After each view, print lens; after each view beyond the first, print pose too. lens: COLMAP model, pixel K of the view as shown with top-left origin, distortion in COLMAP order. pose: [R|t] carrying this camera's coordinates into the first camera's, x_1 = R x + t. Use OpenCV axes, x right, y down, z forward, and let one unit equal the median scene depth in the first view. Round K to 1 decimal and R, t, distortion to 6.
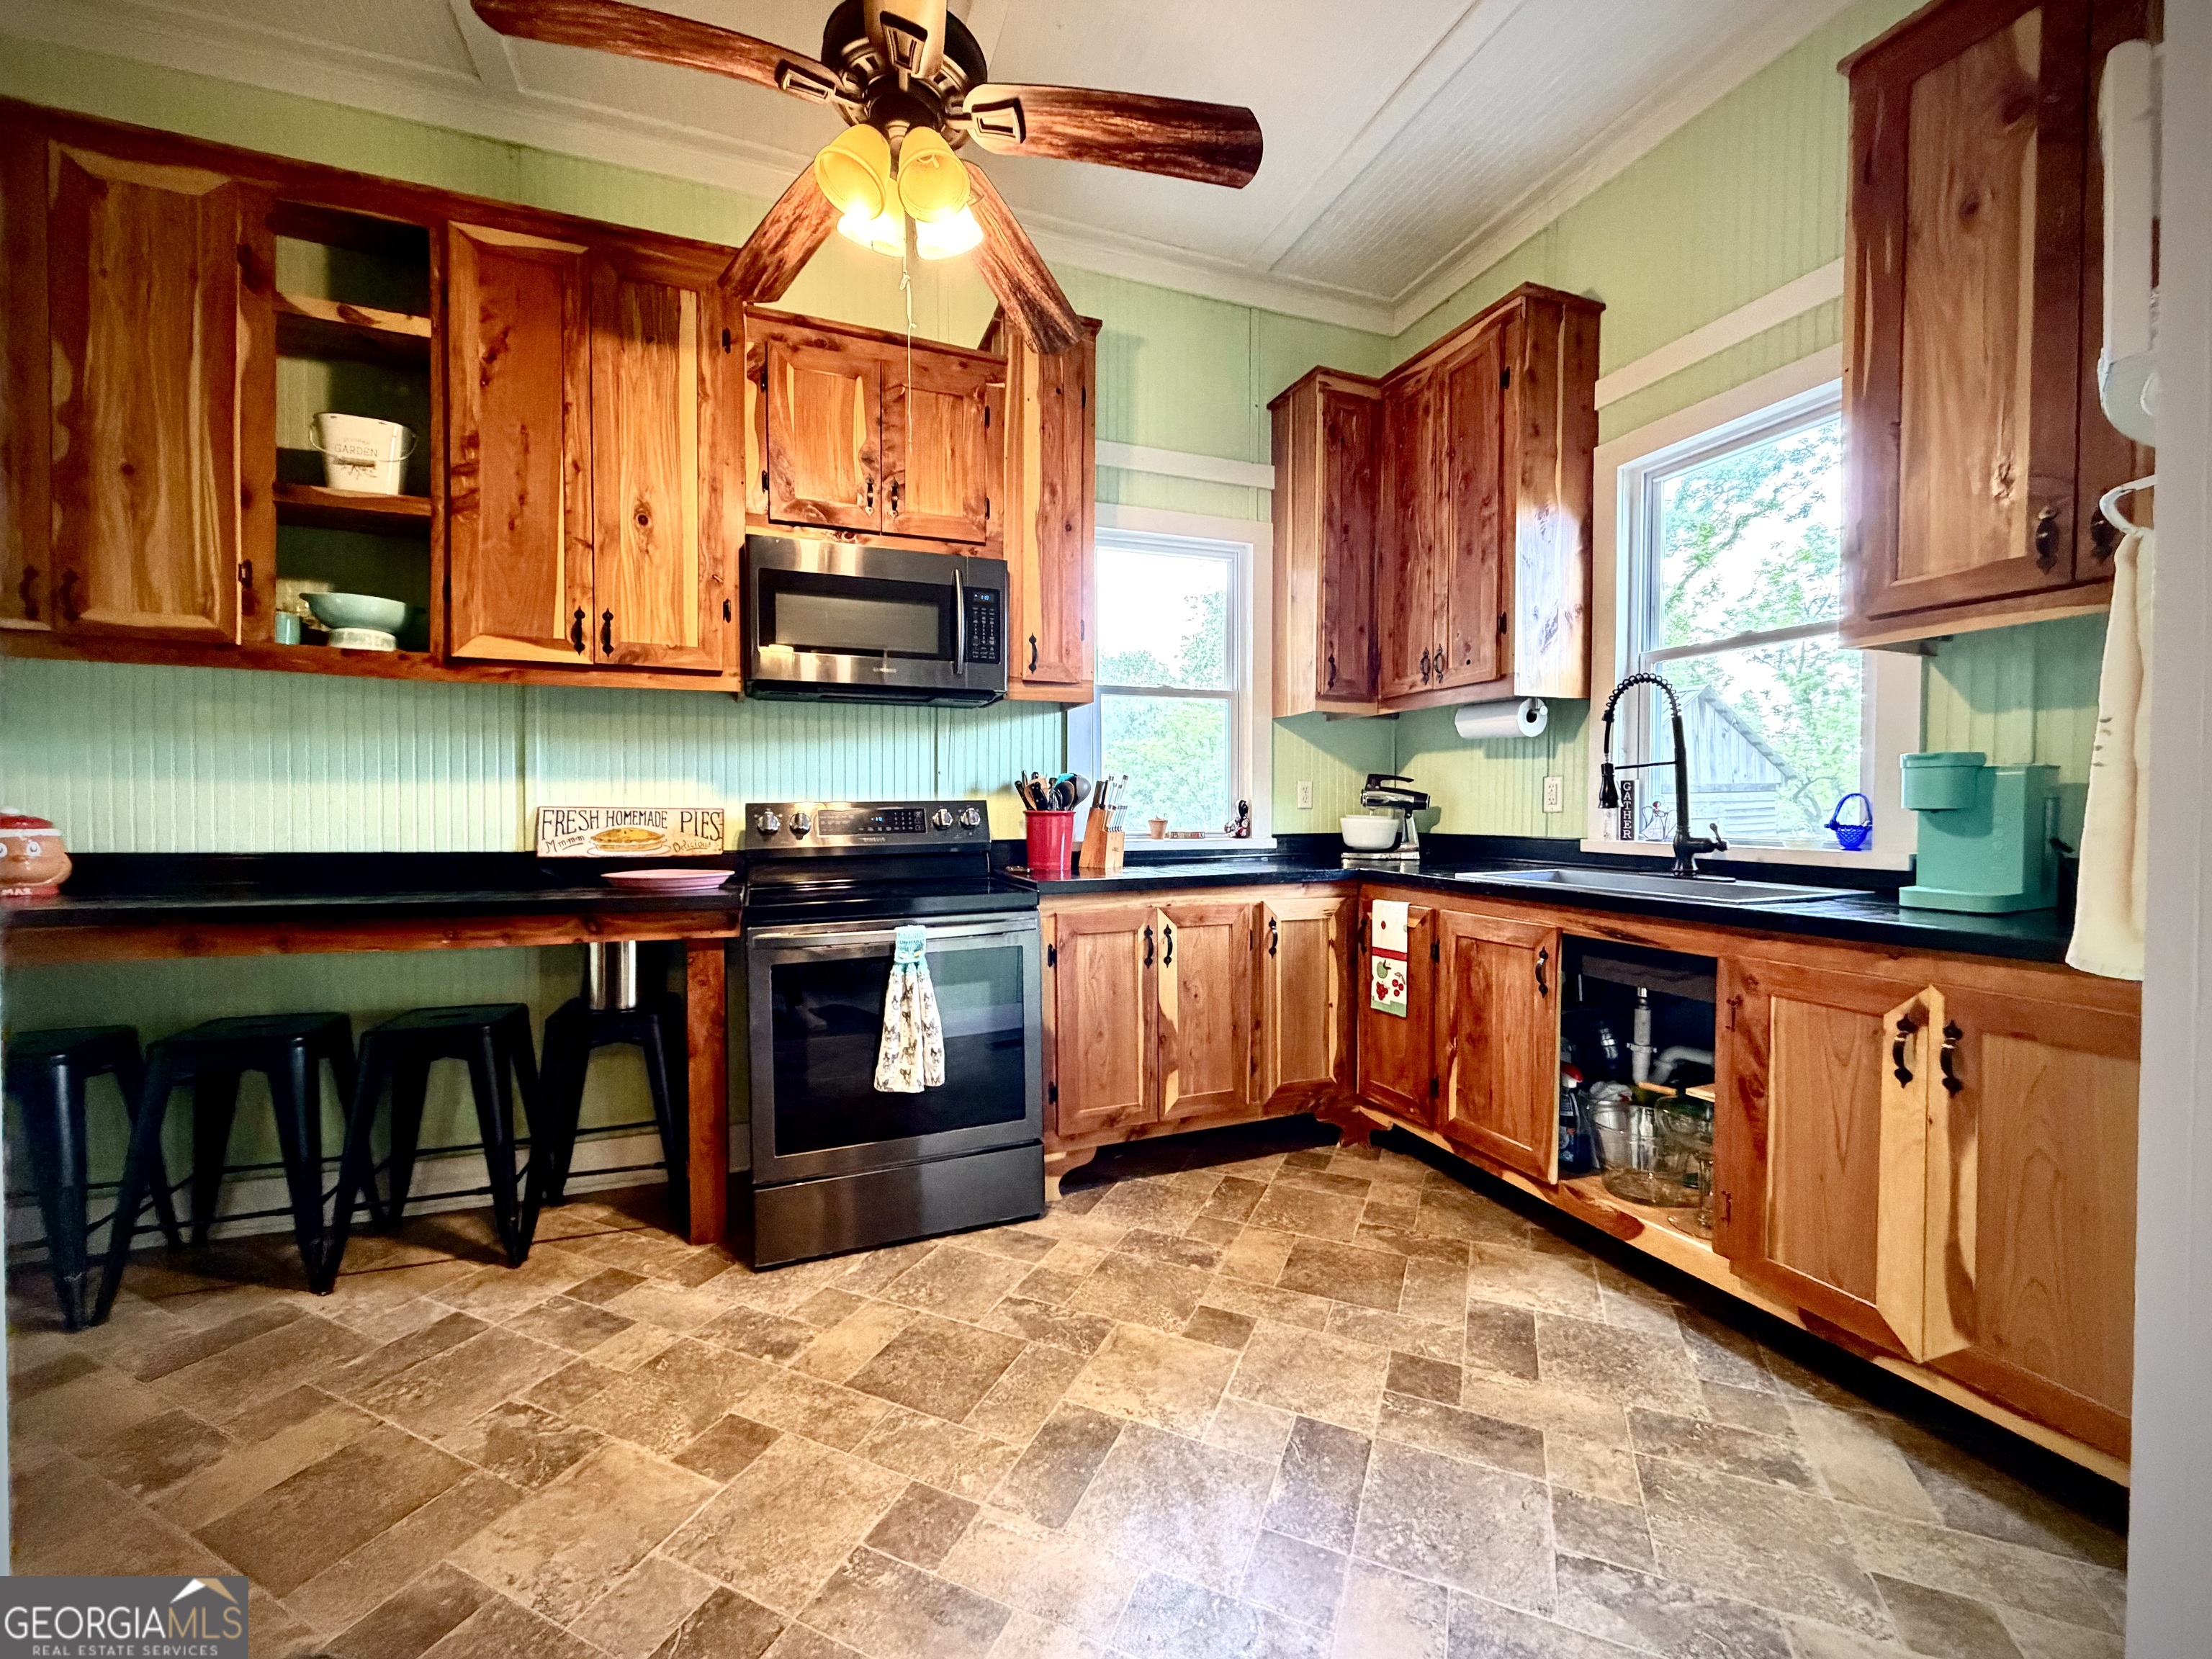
lens RADIAL K [[882.6, 0, 1106.4], [0, 882.6, 823.9], [0, 0, 1]] dist [0.000341, -0.000242]
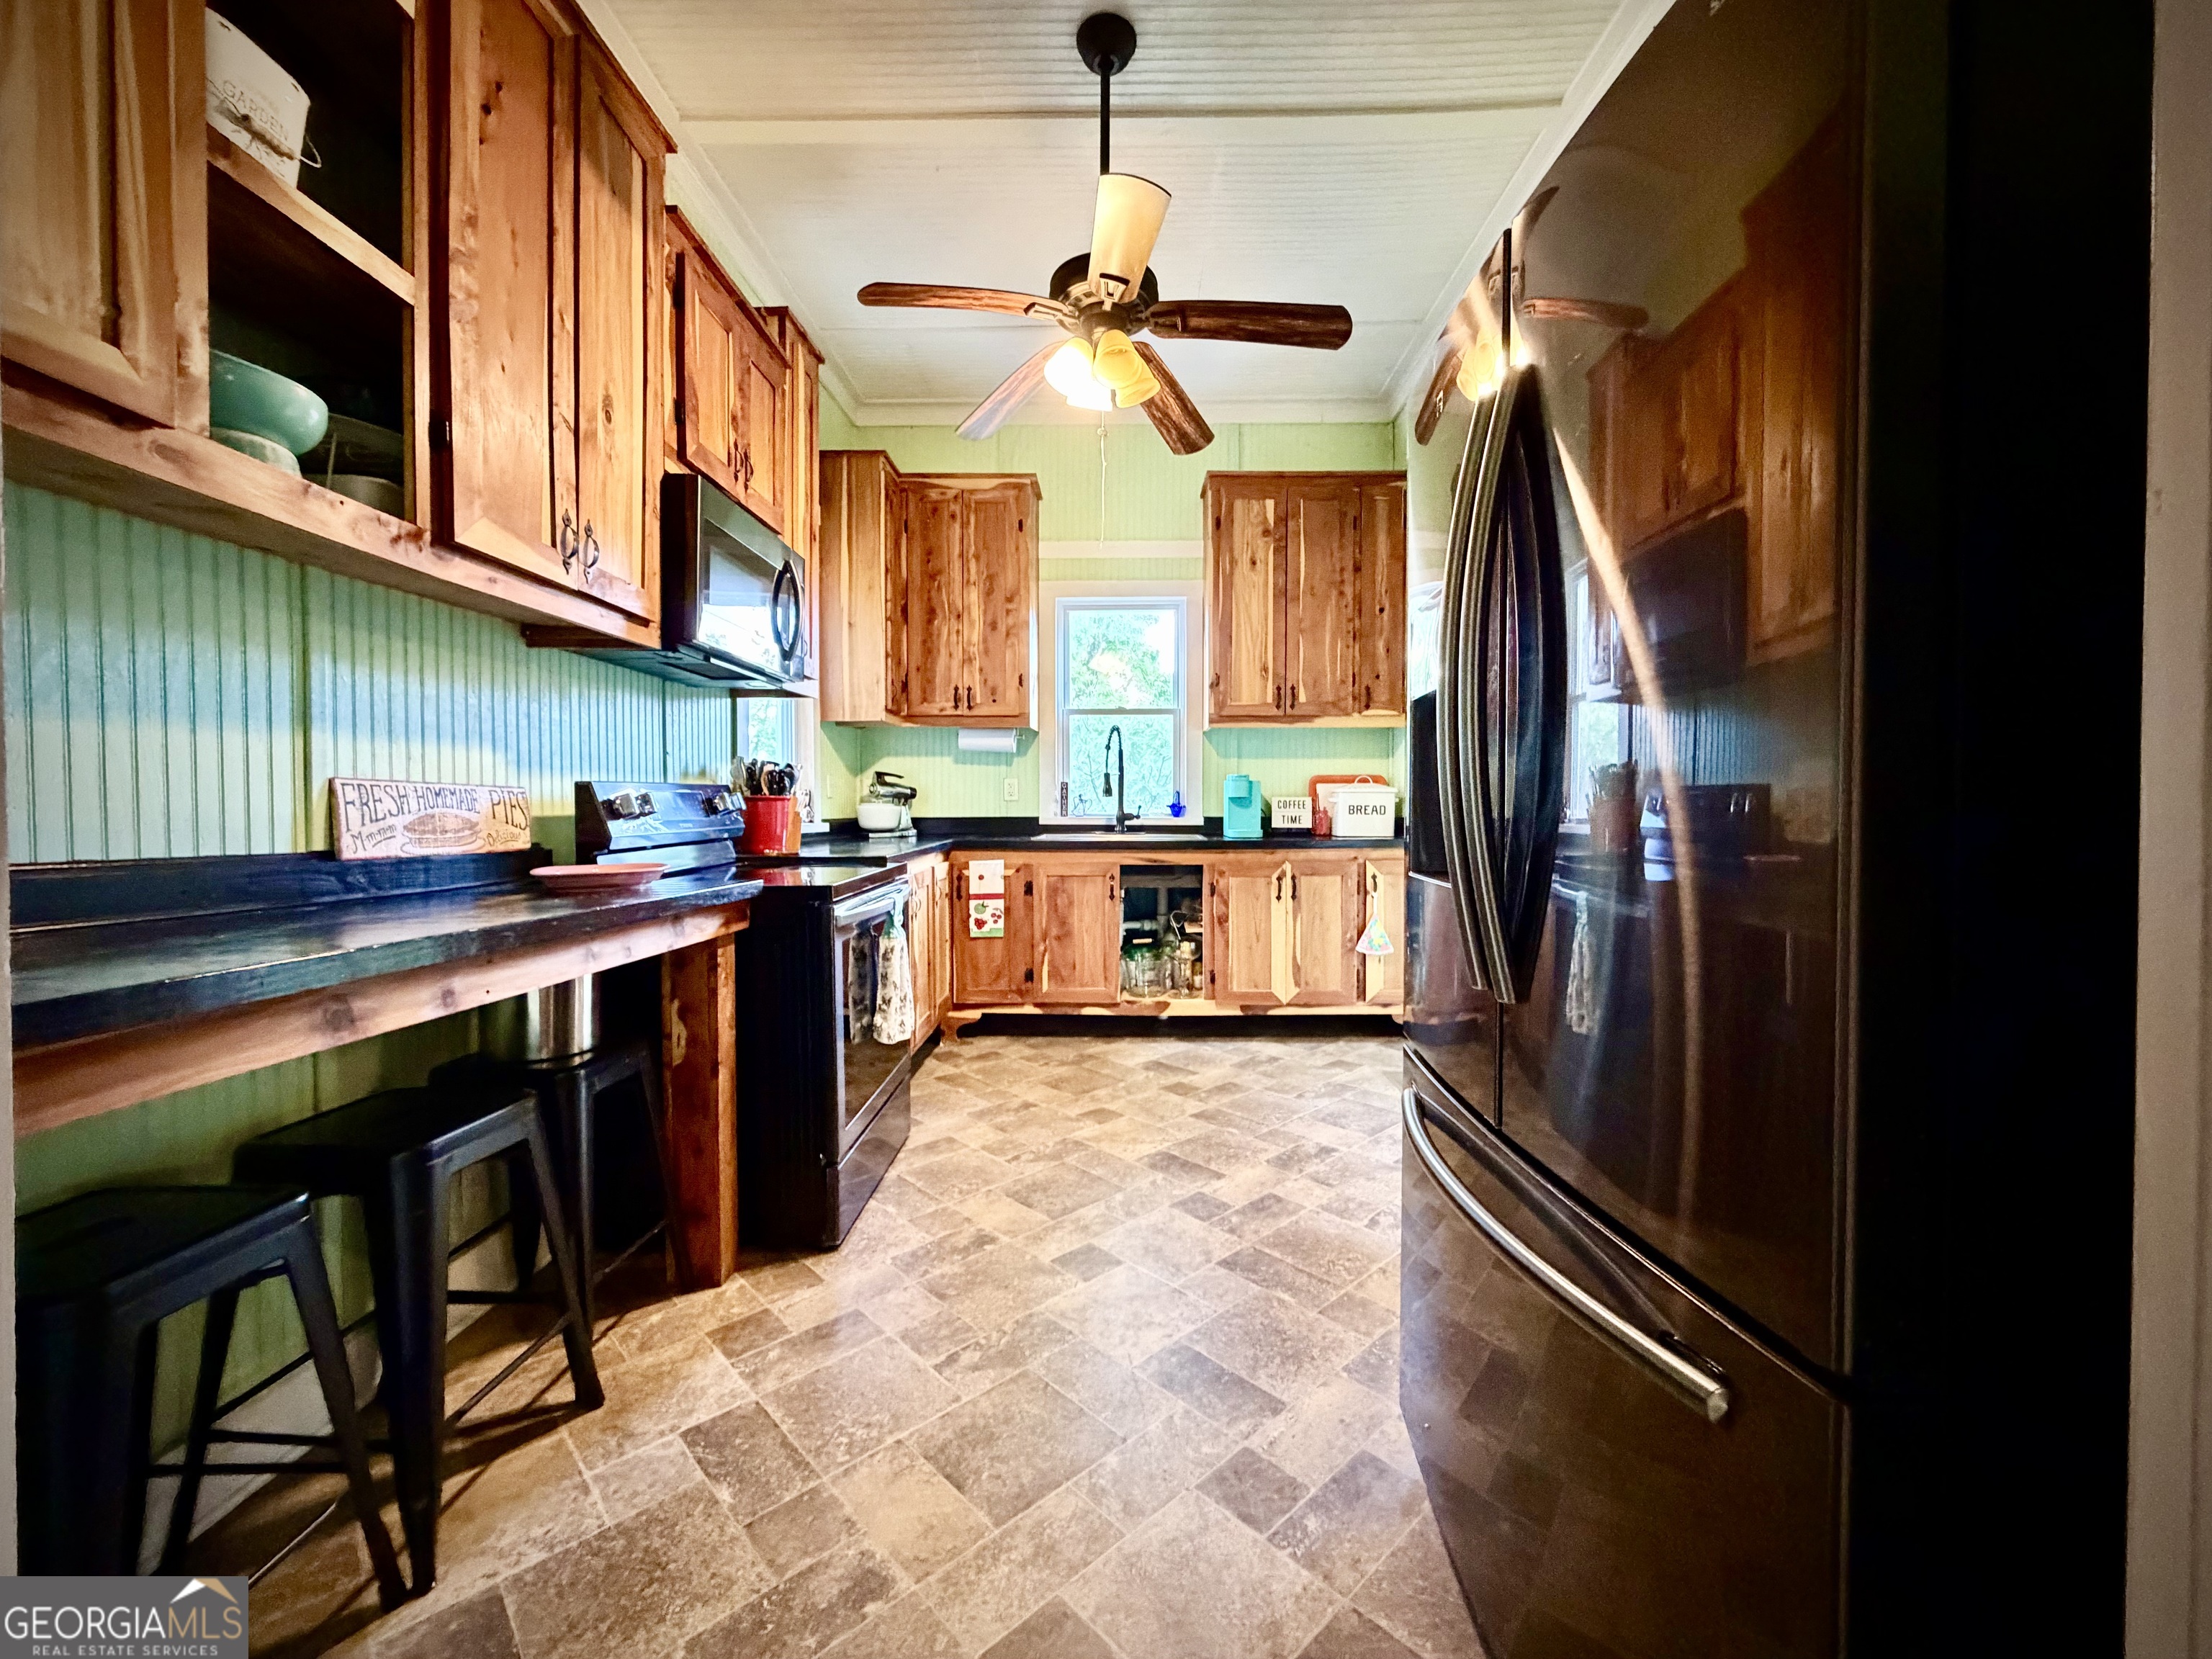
lens RADIAL K [[882.6, 0, 1099.9], [0, 882.6, 821.7], [0, 0, 1]] dist [0.000341, -0.000242]
pose [[0.386740, -0.015202, 0.922064, -1.128894], [0.018660, 0.999788, 0.008657, 0.017285], [-0.922000, 0.013858, 0.386942, 0.311197]]
